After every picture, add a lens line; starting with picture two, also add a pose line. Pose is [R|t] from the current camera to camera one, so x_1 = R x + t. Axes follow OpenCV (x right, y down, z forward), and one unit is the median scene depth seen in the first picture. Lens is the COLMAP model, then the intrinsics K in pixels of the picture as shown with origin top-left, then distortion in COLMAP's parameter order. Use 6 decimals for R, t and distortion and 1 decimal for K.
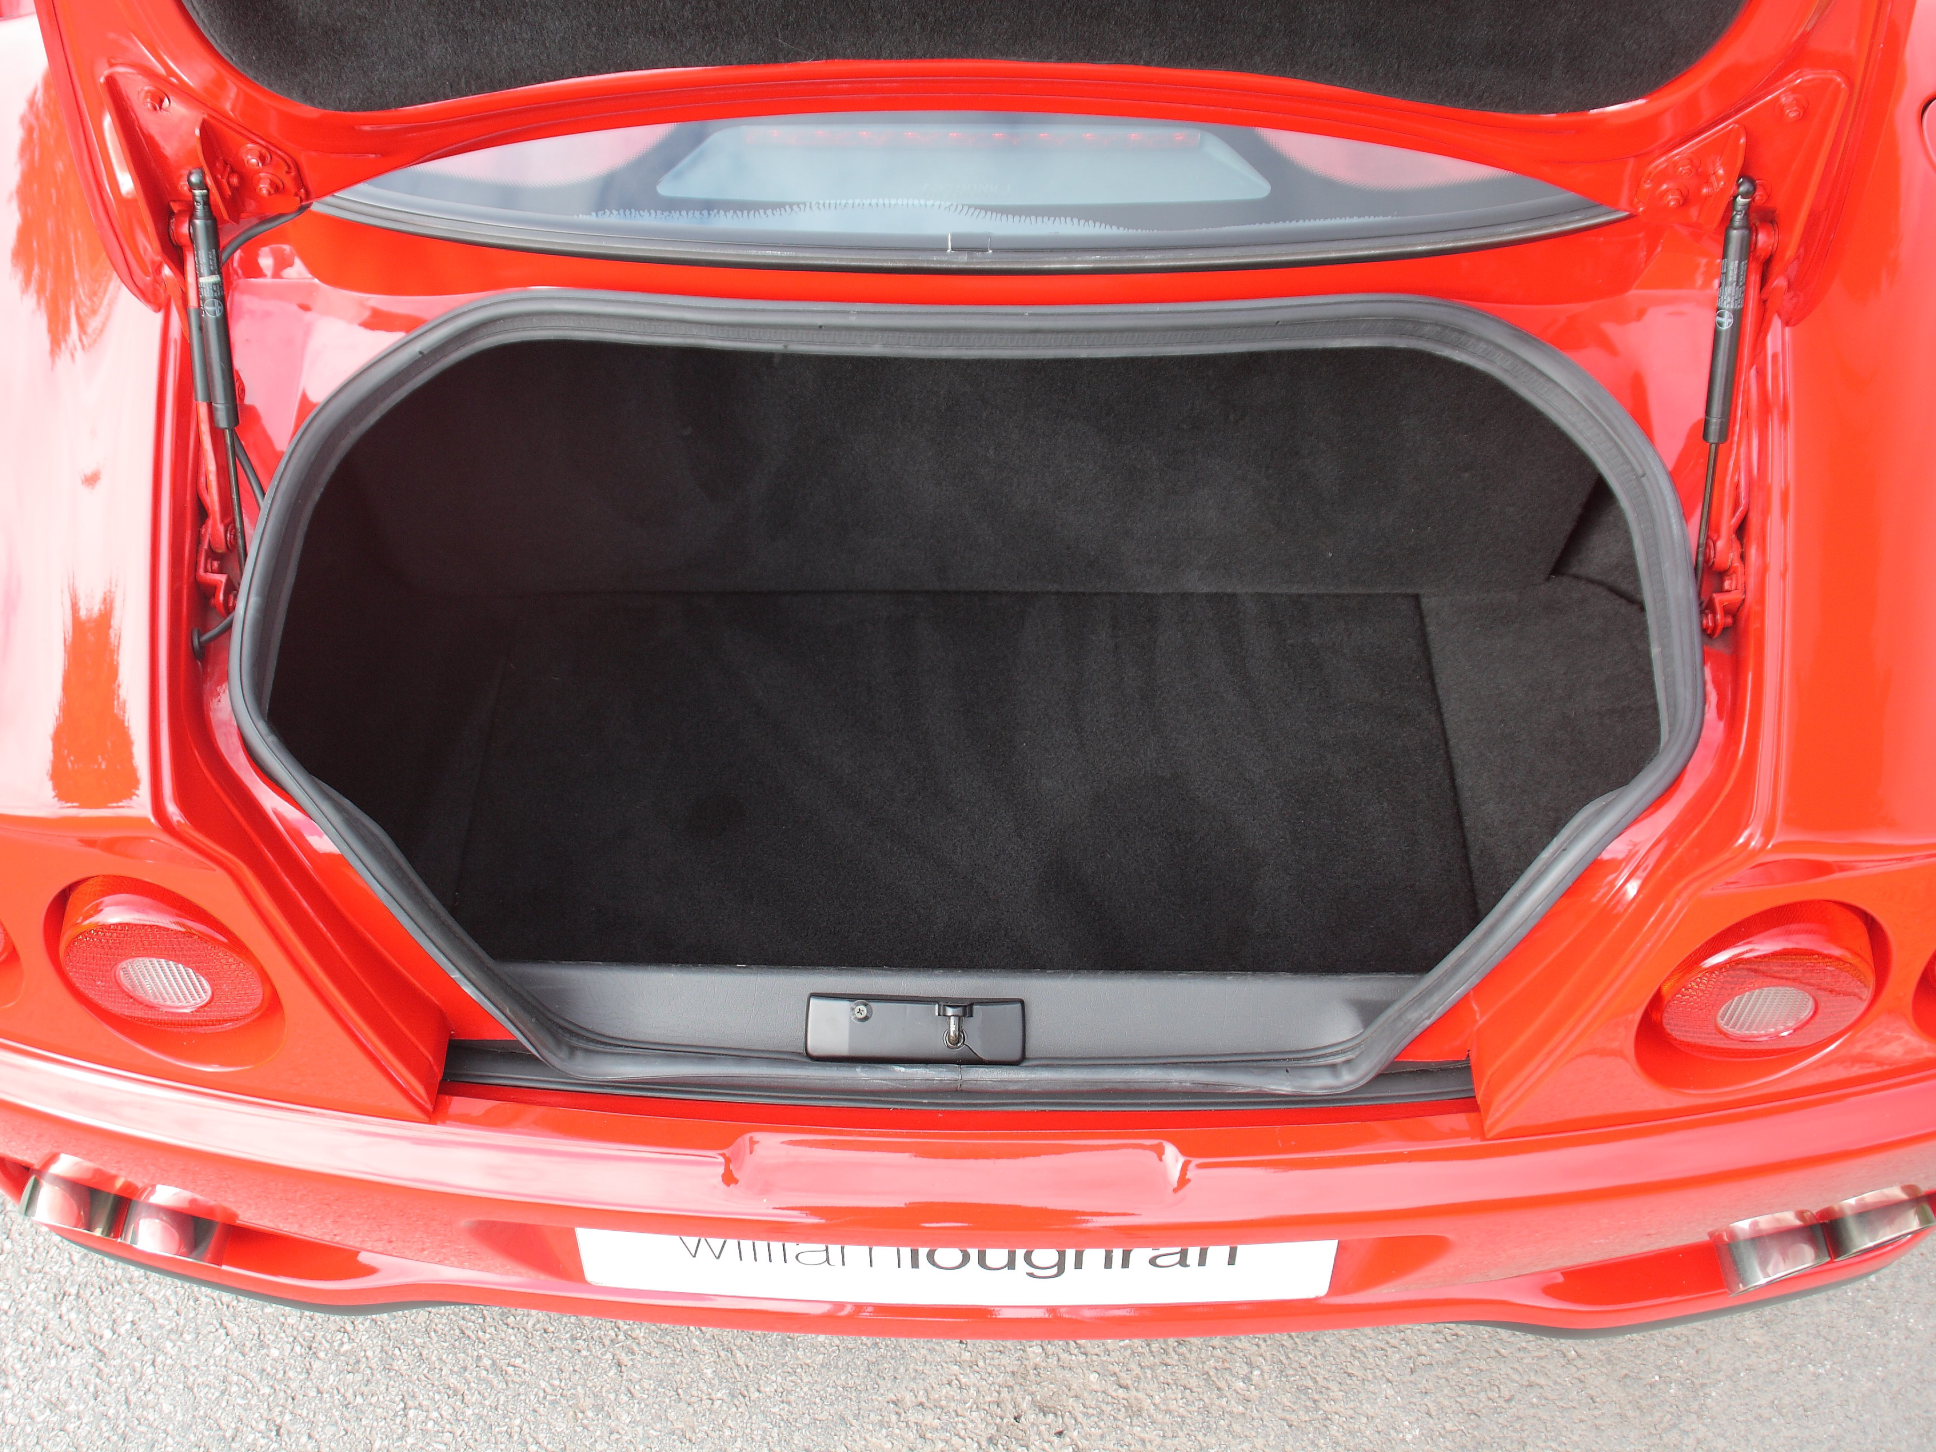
lens RADIAL K [[2174.9, 0, 905.5], [0, 2174.9, 676.3], [0, 0, 1]] dist [-0.097172, 0.052178]
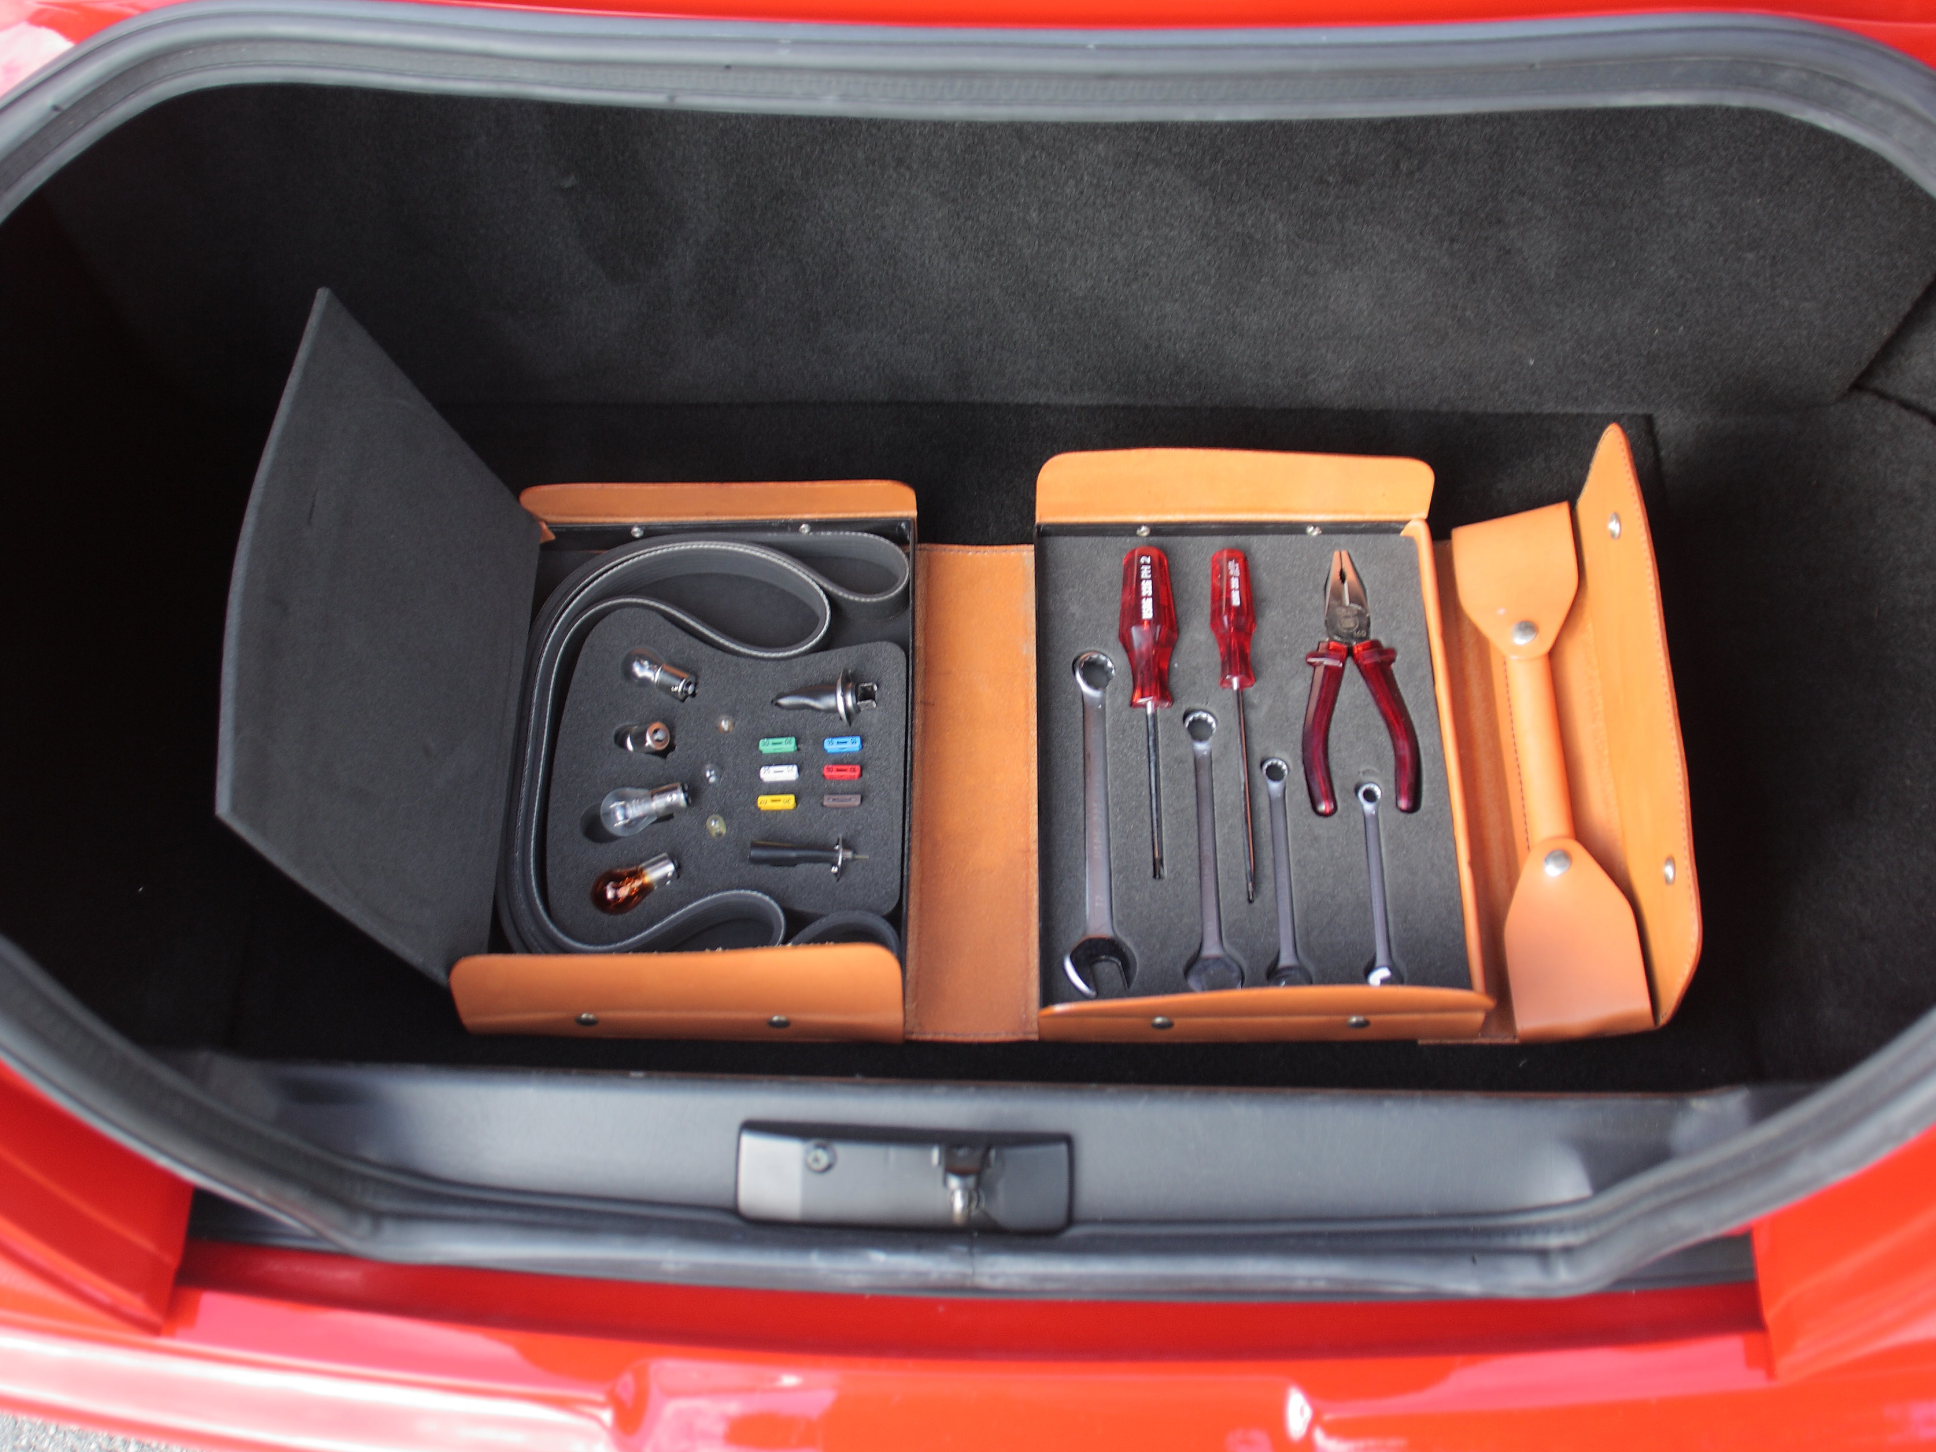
lens RADIAL K [[2115.8, 0, 968.0], [0, 2115.8, 726.0], [0, 0, 1]] dist [-0.109038, 0.064261]
pose [[0.999991, 0.002227, 0.003727, 0.021220], [-0.002998, 0.975080, 0.221834, -0.110814], [-0.003140, -0.221844, 0.975077, 0.413981]]
